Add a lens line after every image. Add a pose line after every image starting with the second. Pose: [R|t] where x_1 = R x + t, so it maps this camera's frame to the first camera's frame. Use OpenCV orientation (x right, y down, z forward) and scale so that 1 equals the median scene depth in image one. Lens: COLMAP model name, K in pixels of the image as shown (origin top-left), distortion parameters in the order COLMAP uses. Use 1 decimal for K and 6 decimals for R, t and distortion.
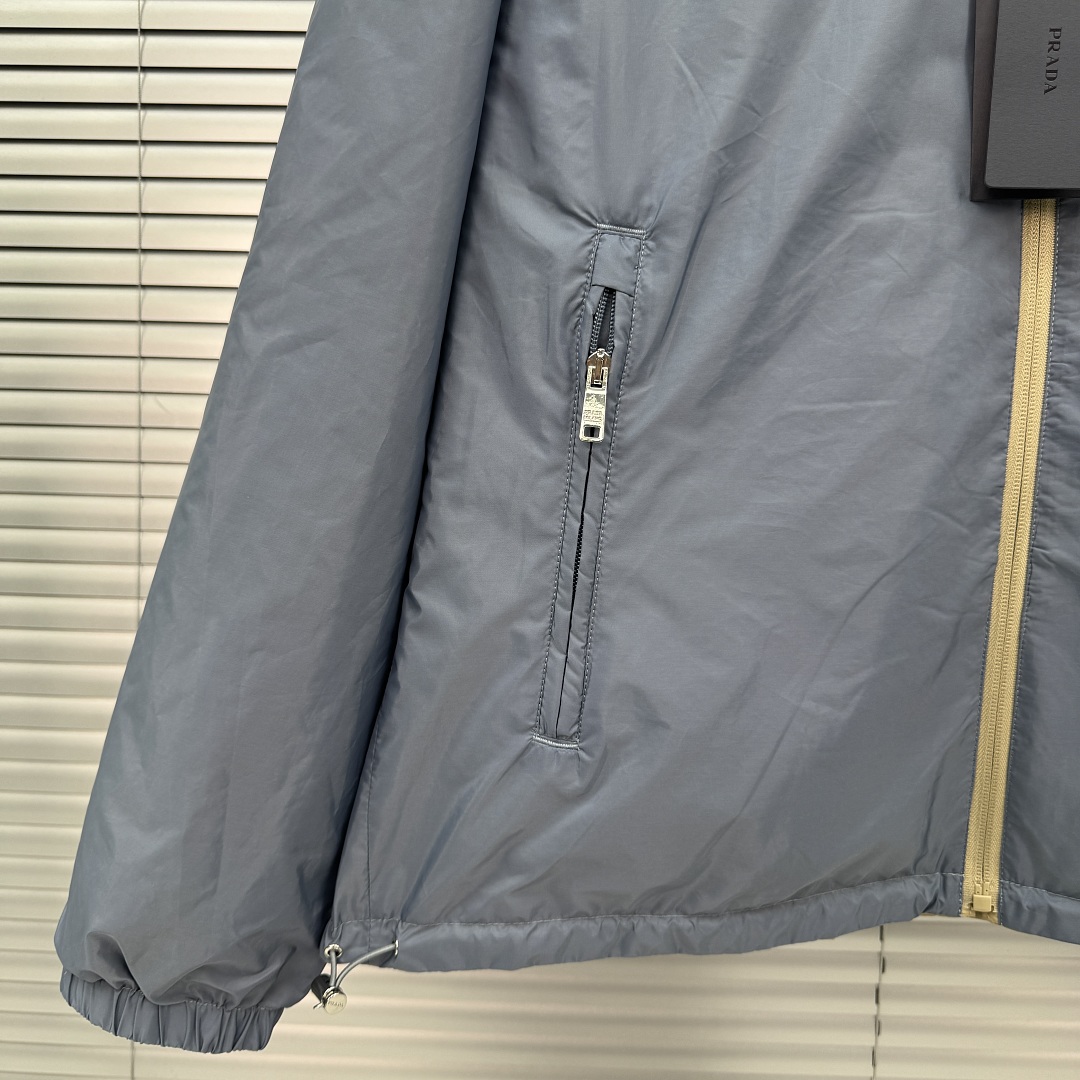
lens RADIAL K [[1031.6, 0, 542.5], [0, 1031.6, 555.3], [0, 0, 1]] dist [0.168830, -0.461257]
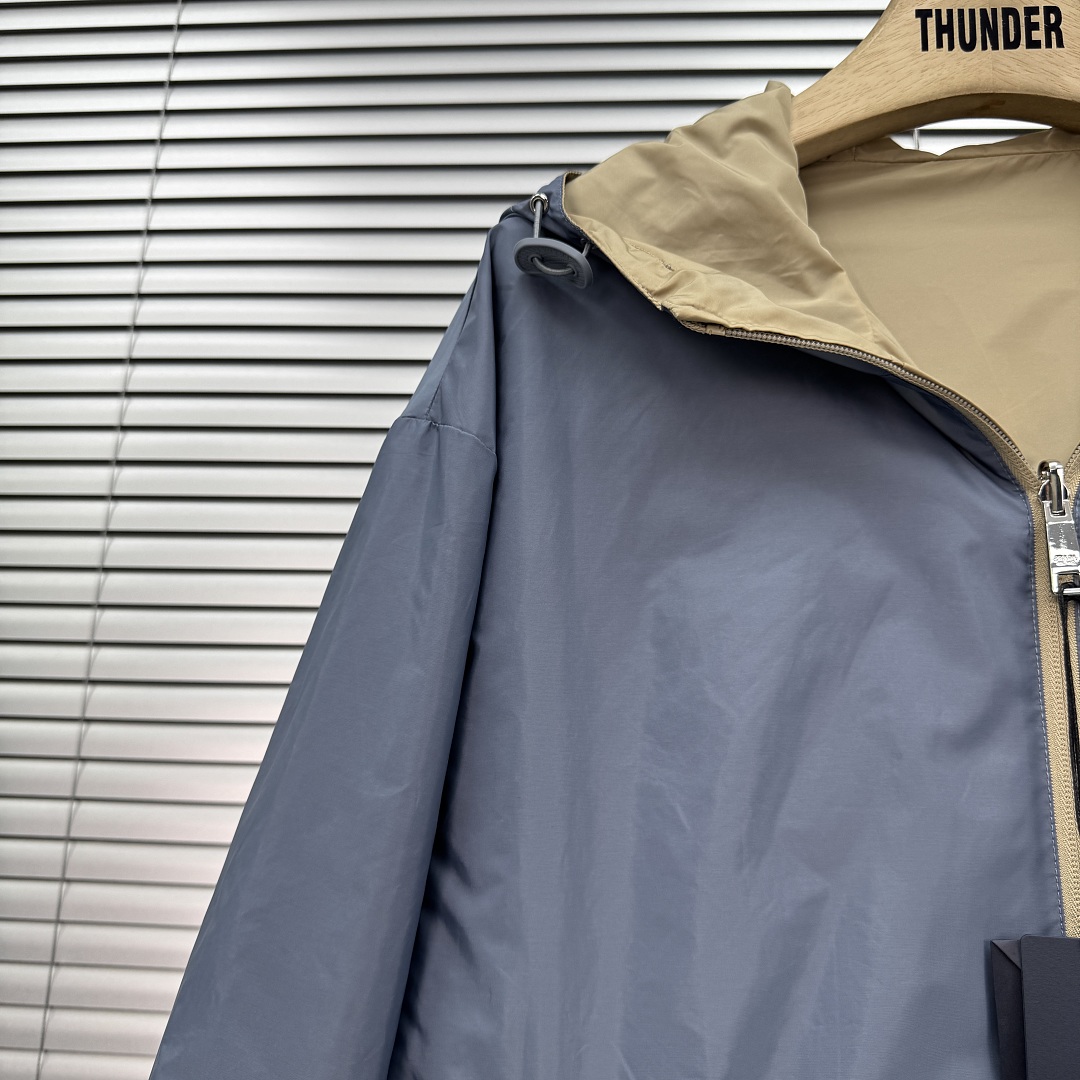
lens RADIAL K [[1049.9, 0, 551.3], [0, 1049.9, 538.3], [0, 0, 1]] dist [0.001421, -0.025292]
pose [[0.998965, -0.011442, -0.044019, 0.109831], [-0.004404, 0.938958, -0.344004, -0.556616], [0.045268, 0.343842, 0.937936, 0.112908]]
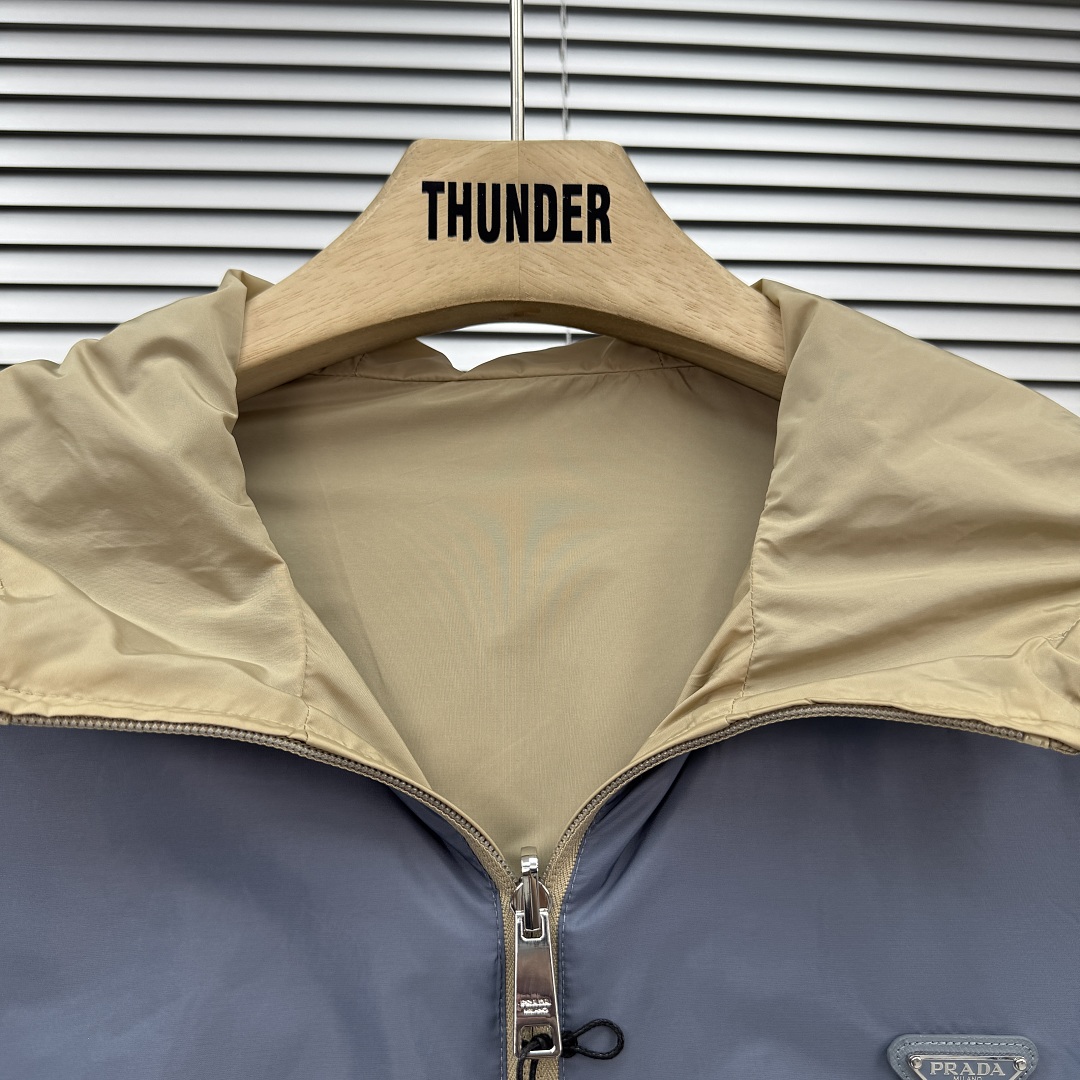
lens RADIAL K [[1031.6, 0, 542.5], [0, 1031.6, 555.3], [0, 0, 1]] dist [0.168830, -0.461257]
pose [[0.996194, -0.018831, 0.085109, 0.442770], [0.045770, 0.943957, -0.326879, -0.879864], [-0.074184, 0.329530, 0.941226, 0.270810]]
